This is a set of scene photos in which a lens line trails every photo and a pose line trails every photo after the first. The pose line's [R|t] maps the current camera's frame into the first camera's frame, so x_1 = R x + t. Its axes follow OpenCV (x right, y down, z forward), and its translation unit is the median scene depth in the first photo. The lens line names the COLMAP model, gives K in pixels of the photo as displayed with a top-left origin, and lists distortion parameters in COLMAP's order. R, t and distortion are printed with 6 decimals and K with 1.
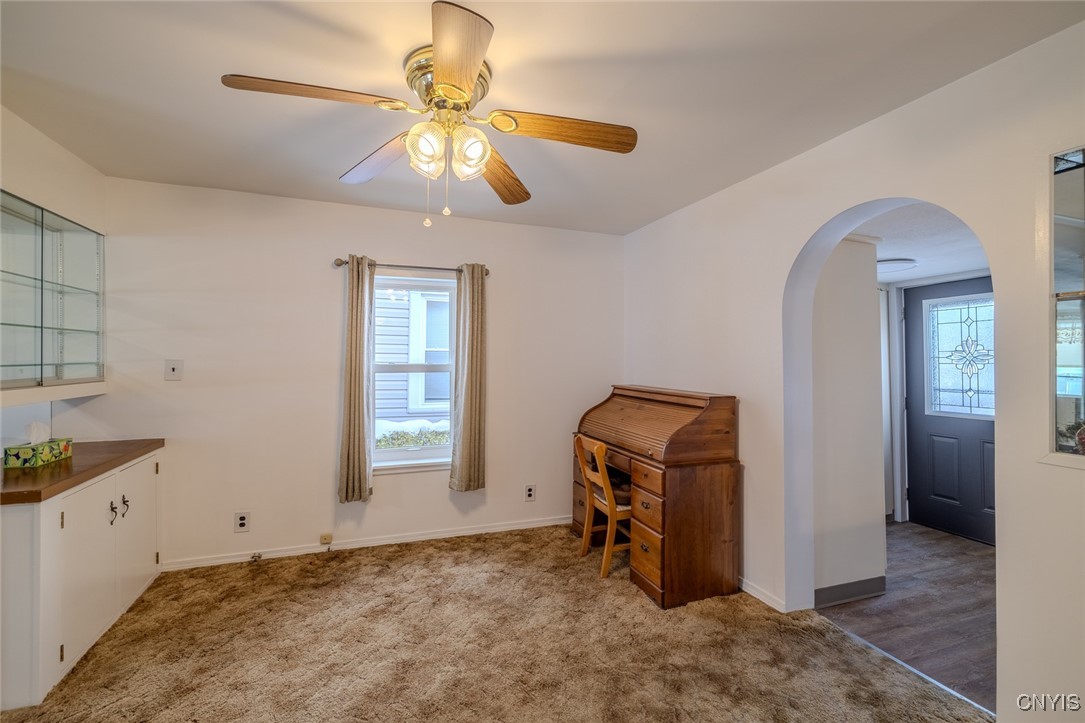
lens RADIAL K [[455.0, 0, 532.5], [0, 455.0, 357.8], [0, 0, 1]] dist [-0.001486, -0.000122]
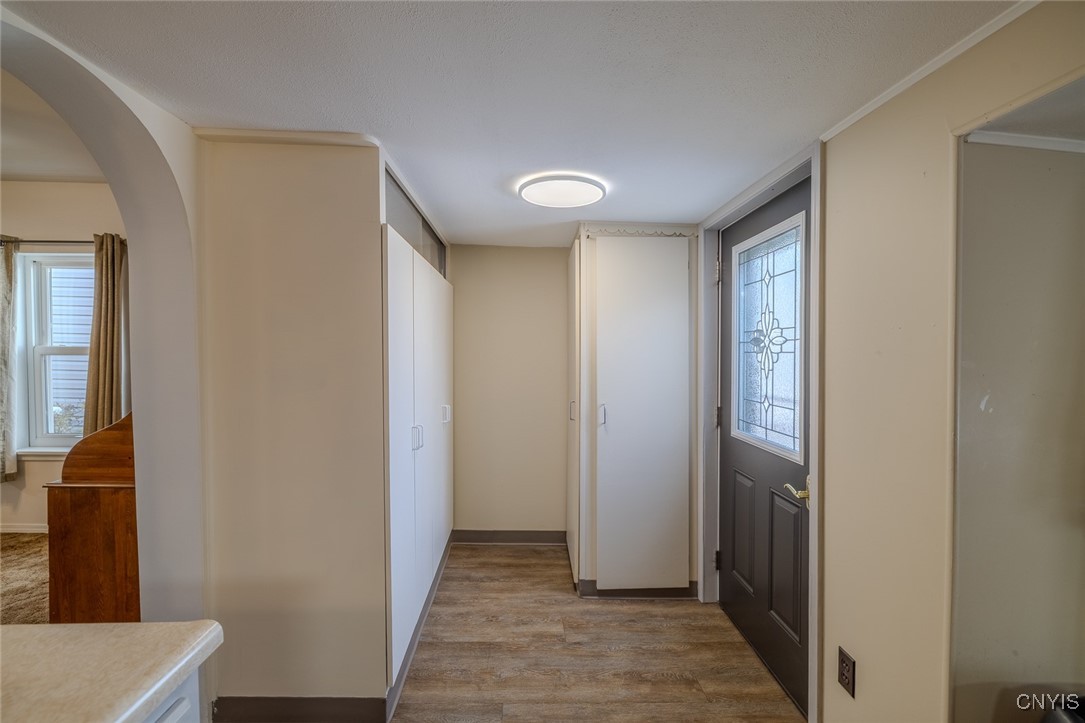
lens RADIAL K [[455.0, 0, 540.2], [0, 455.0, 352.5], [0, 0, 1]] dist [-0.001486, -0.000122]
pose [[0.951658, 0.011680, -0.306938, 0.927370], [-0.005774, 0.999780, 0.020142, 0.003272], [0.307106, -0.017397, 0.951516, 0.396485]]
